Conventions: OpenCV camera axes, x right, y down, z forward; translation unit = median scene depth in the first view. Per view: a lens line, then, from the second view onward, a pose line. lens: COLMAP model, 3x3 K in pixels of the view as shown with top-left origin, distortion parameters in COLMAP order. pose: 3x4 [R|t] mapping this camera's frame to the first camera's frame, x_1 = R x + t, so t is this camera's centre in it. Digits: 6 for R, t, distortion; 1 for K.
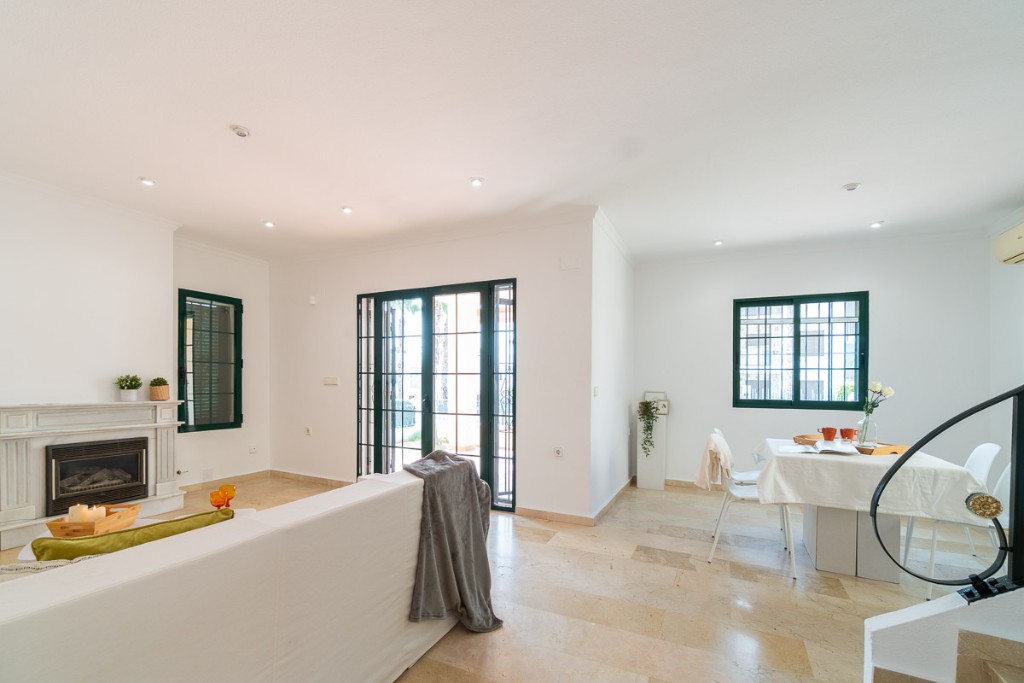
lens RADIAL K [[442.5, 0, 504.5], [0, 442.5, 381.8], [0, 0, 1]] dist [-0.007200, -0.000610]
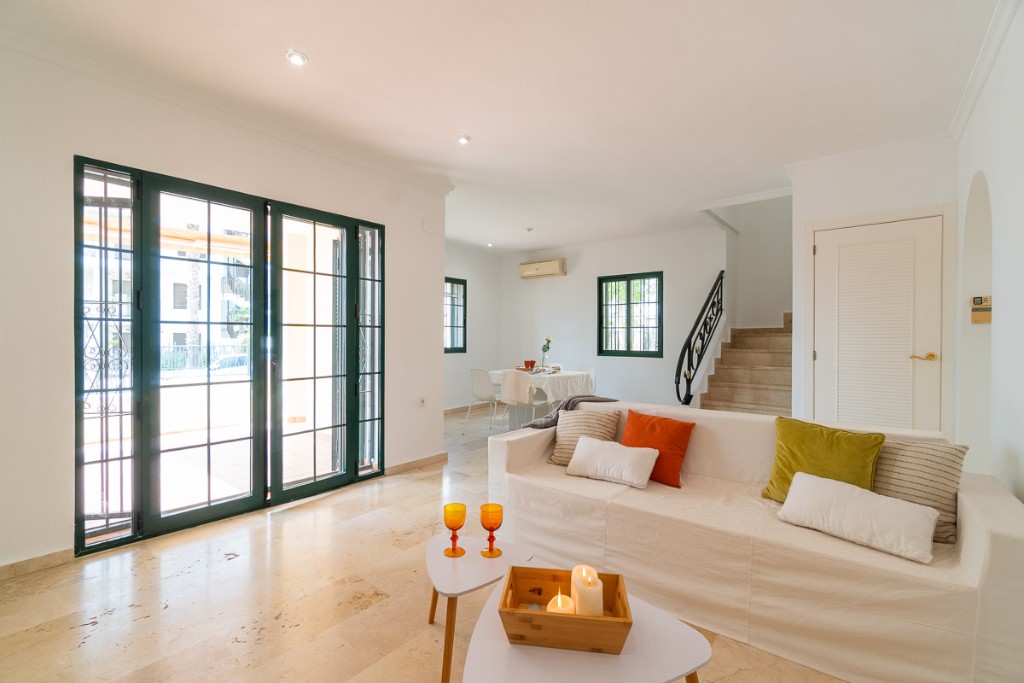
lens RADIAL K [[442.5, 0, 502.3], [0, 442.5, 337.1], [0, 0, 1]] dist [-0.007200, -0.000610]
pose [[0.230520, -0.007436, 0.973039, -0.845534], [-0.001423, 0.999967, 0.007979, -0.005066], [-0.973067, -0.003224, 0.230501, 0.545876]]
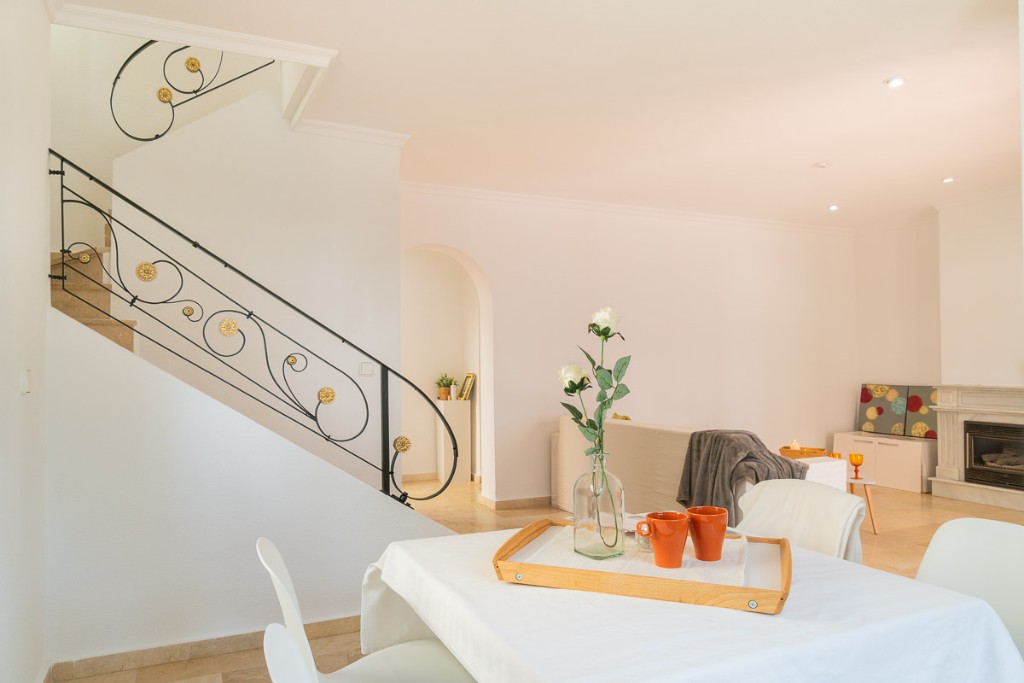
lens RADIAL K [[664.2, 0, 510.1], [0, 664.2, 352.0], [0, 0, 1]] dist [-0.002920, -0.007080]
pose [[-0.613597, -0.015176, -0.789473, 0.908914], [-0.001167, 0.999832, -0.018312, -0.002009], [0.789618, -0.010315, -0.613512, 0.937423]]
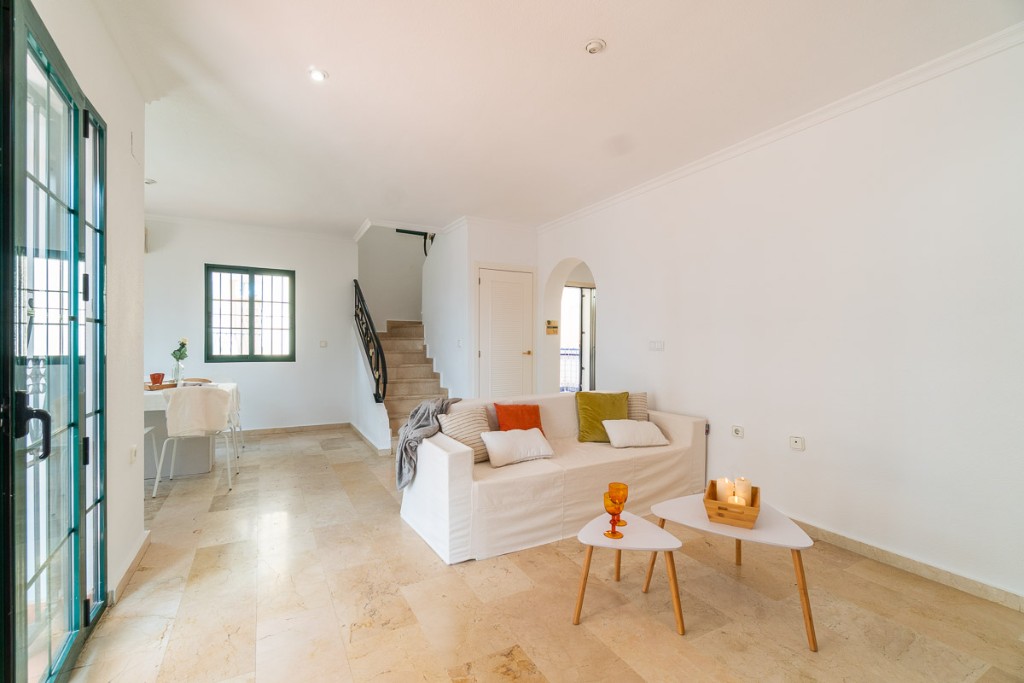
lens RADIAL K [[442.5, 0, 496.8], [0, 442.5, 340.3], [0, 0, 1]] dist [-0.007200, -0.000610]
pose [[-0.816020, -0.014821, 0.577834, -0.615050], [-0.015508, 0.999873, 0.003746, -0.007694], [-0.577816, -0.005904, -0.816146, 1.165891]]
